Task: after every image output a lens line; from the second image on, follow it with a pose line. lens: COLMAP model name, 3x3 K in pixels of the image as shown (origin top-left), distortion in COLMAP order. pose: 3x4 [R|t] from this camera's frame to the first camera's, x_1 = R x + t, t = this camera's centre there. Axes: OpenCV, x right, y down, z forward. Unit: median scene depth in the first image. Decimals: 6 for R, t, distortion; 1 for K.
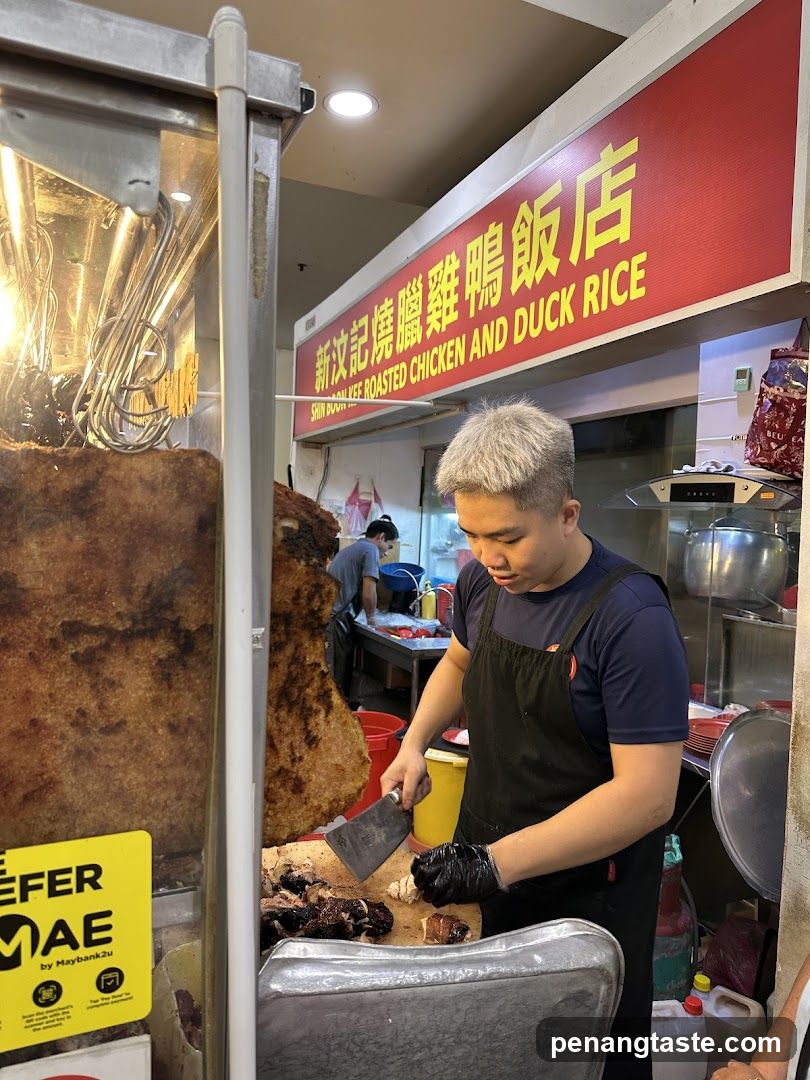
lens RADIAL K [[779.5, 0, 392.3], [0, 779.5, 567.5], [0, 0, 1]] dist [0.020491, -0.004236]
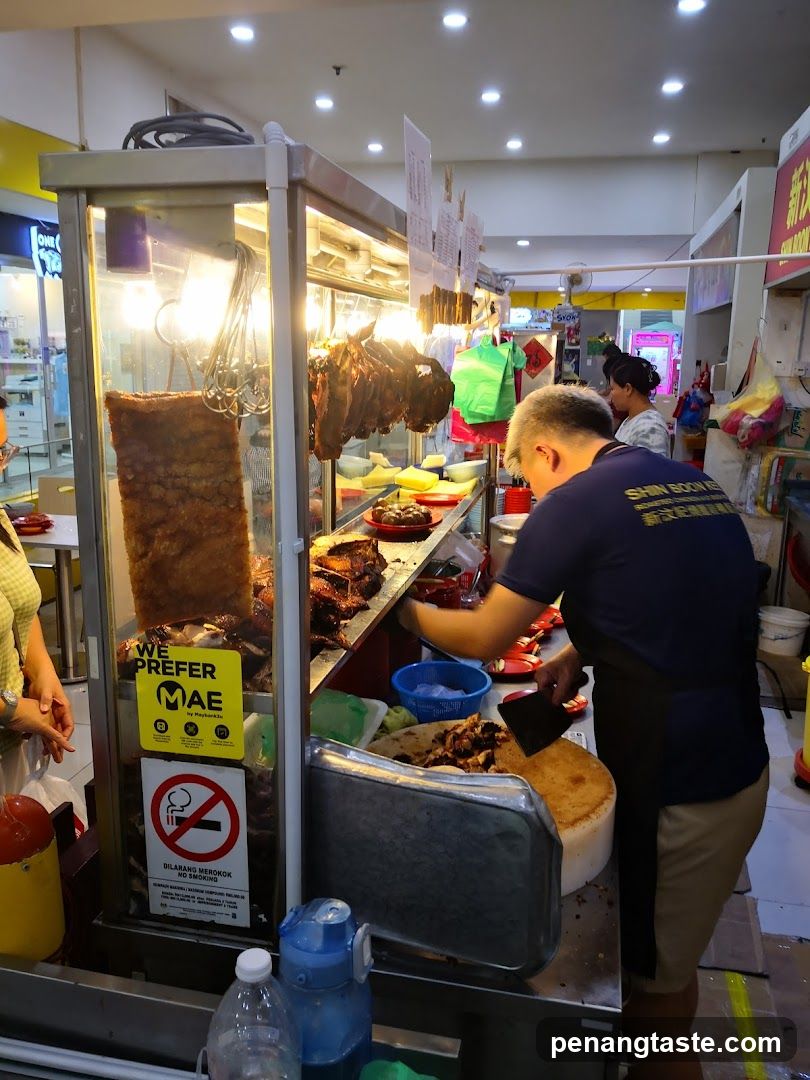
lens RADIAL K [[904.4, 0, 385.9], [0, 904.4, 555.0], [0, 0, 1]] dist [-0.000201, -0.002214]
pose [[0.816132, 0.116622, -0.565975, 0.238559], [-0.031013, 0.986852, 0.158625, -0.042347], [0.577033, -0.111907, 0.809018, -0.081851]]
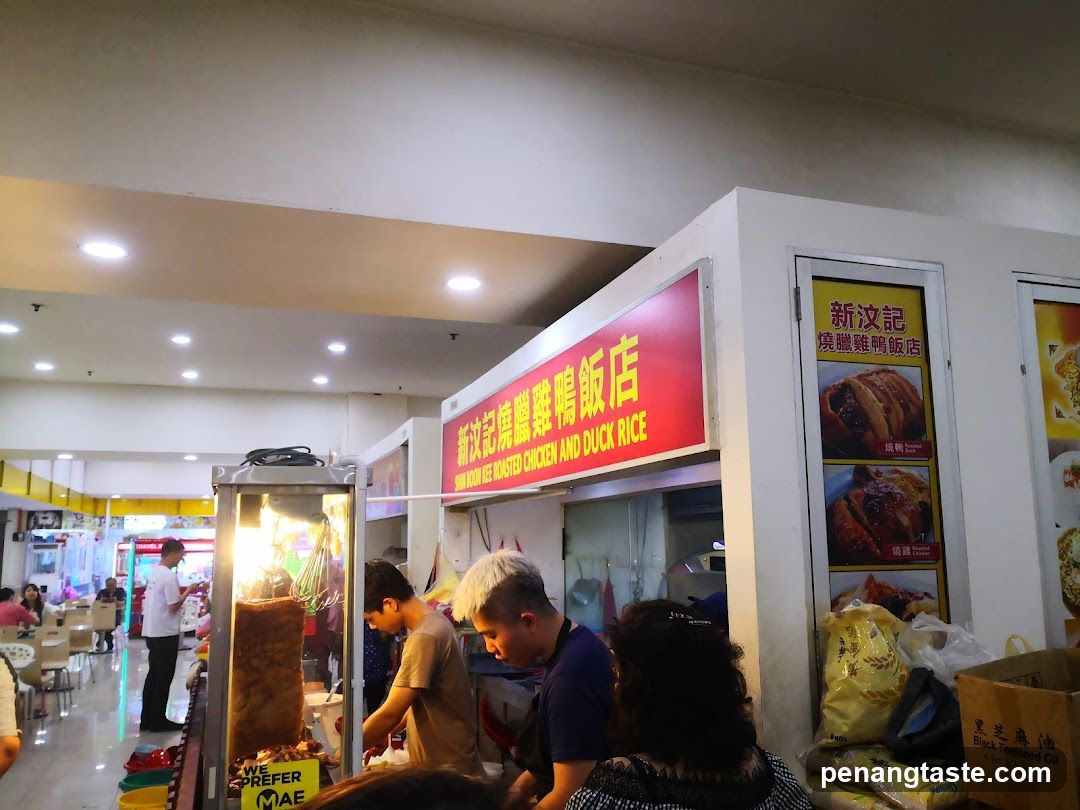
lens RADIAL K [[904.4, 0, 540.0], [0, 904.4, 405.0], [0, 0, 1]] dist [-0.000201, -0.002214]
pose [[0.997706, -0.048931, -0.046779, 0.152365], [0.037539, 0.974959, -0.219192, -0.031438], [0.056333, 0.216933, 0.974560, -0.524356]]
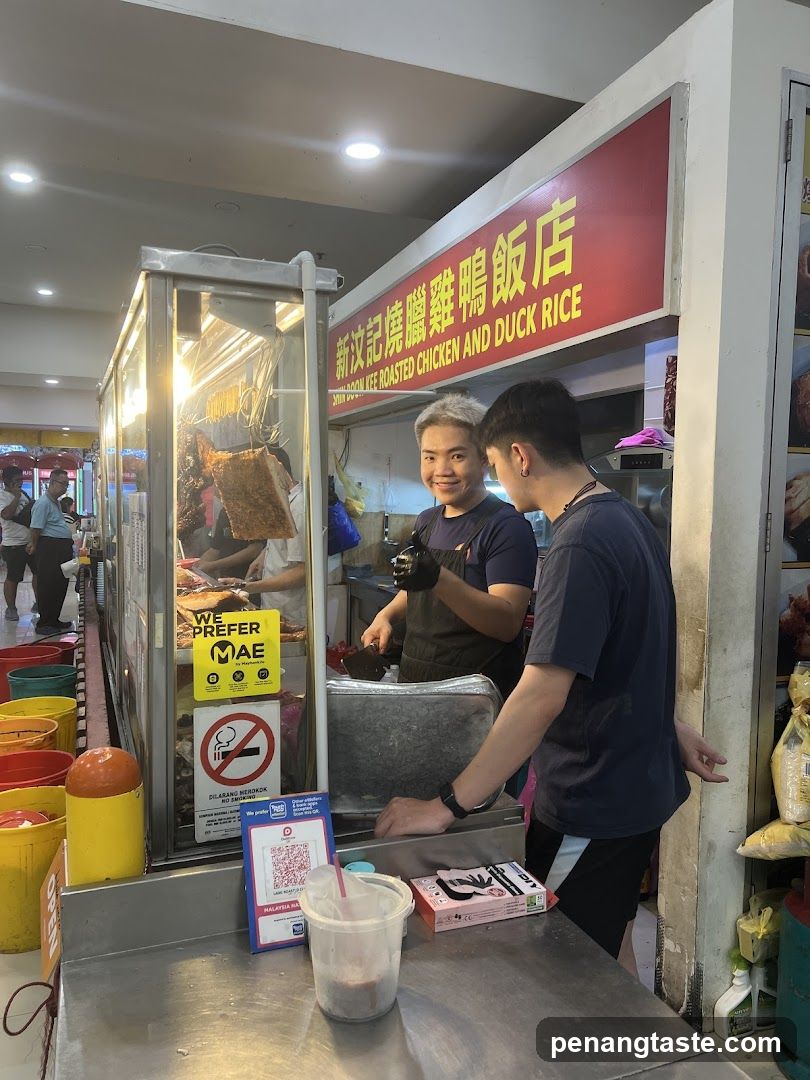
lens RADIAL K [[828.7, 0, 406.3], [0, 828.7, 566.0], [0, 0, 1]] dist [0.057049, -0.077846]
pose [[0.999746, -0.017453, -0.014287, 0.024458], [0.017705, 0.999686, 0.017714, 0.040966], [0.013973, -0.017963, 0.999741, -0.342753]]
